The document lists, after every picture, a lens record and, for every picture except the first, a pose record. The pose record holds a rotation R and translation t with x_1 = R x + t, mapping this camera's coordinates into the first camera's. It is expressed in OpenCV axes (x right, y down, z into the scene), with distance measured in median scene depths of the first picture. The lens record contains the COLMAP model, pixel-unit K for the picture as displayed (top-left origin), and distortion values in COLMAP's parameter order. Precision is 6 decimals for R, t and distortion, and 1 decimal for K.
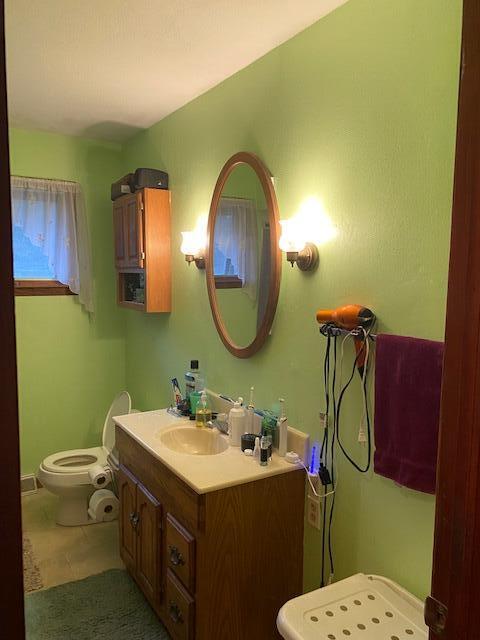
lens RADIAL K [[490.7, 0, 236.0], [0, 490.7, 319.9], [0, 0, 1]] dist [0.024907, -0.038396]
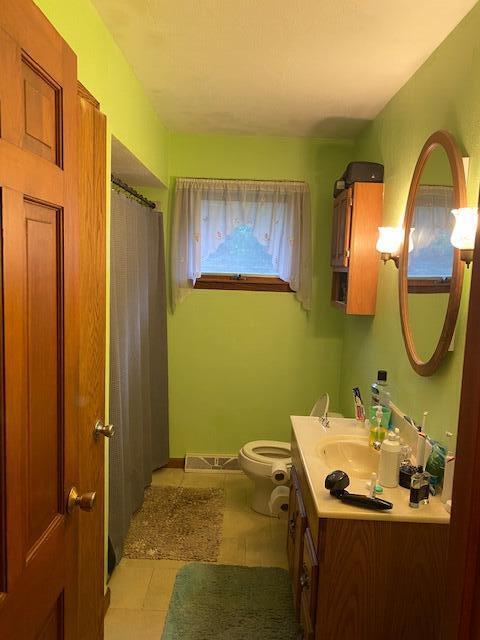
lens RADIAL K [[490.7, 0, 238.8], [0, 490.7, 317.7], [0, 0, 1]] dist [0.024907, -0.038396]
pose [[0.839763, 0.081071, -0.536867, 0.153466], [-0.084305, 0.996267, 0.018575, -0.008444], [0.536369, 0.029662, 0.843462, 0.090263]]
